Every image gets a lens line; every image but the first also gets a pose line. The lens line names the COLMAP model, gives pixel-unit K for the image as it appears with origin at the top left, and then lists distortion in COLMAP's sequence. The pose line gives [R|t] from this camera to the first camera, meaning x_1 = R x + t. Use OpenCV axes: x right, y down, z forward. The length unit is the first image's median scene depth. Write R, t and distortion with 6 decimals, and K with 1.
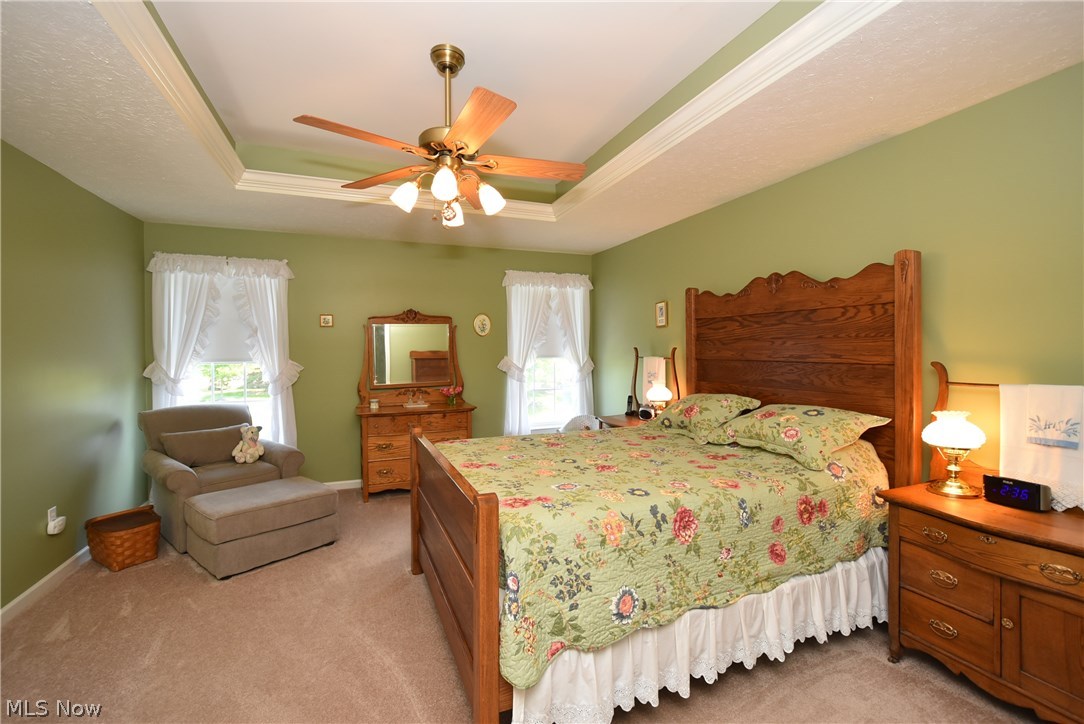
lens RADIAL K [[476.5, 0, 539.1], [0, 476.5, 359.7], [0, 0, 1]] dist [-0.001173, -0.002606]
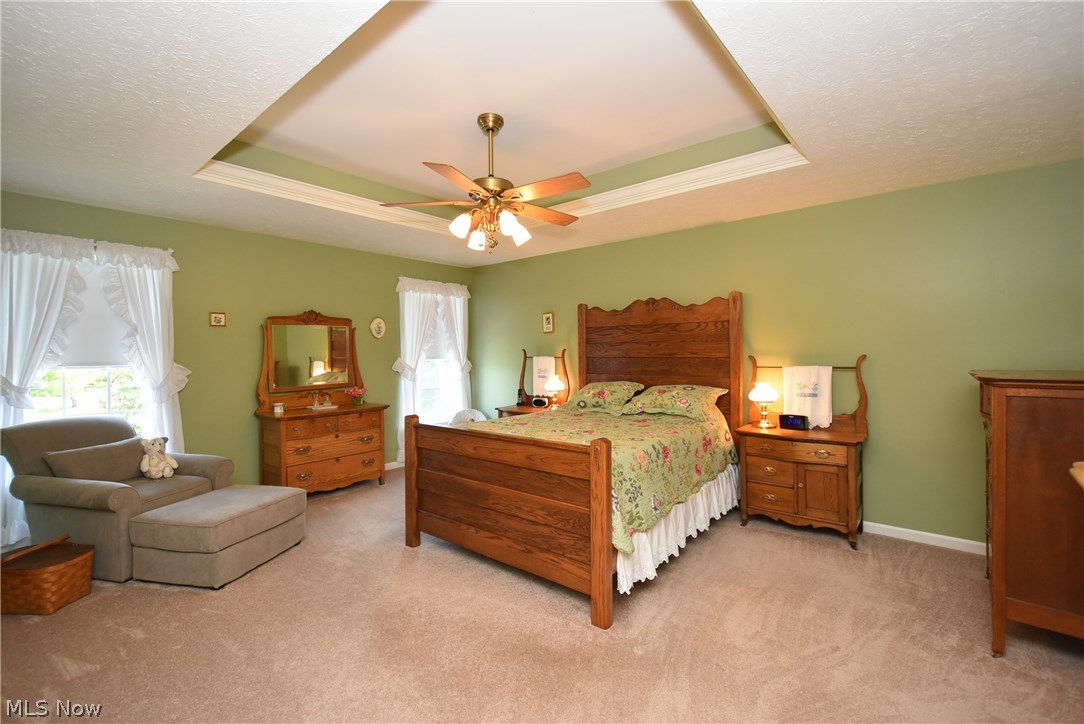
lens RADIAL K [[476.5, 0, 541.1], [0, 476.5, 359.5], [0, 0, 1]] dist [-0.001173, -0.002606]
pose [[0.883211, -0.009191, 0.468886, -0.489786], [0.014381, 0.999869, -0.007489, 0.015609], [-0.468755, 0.013357, 0.883227, -0.141790]]
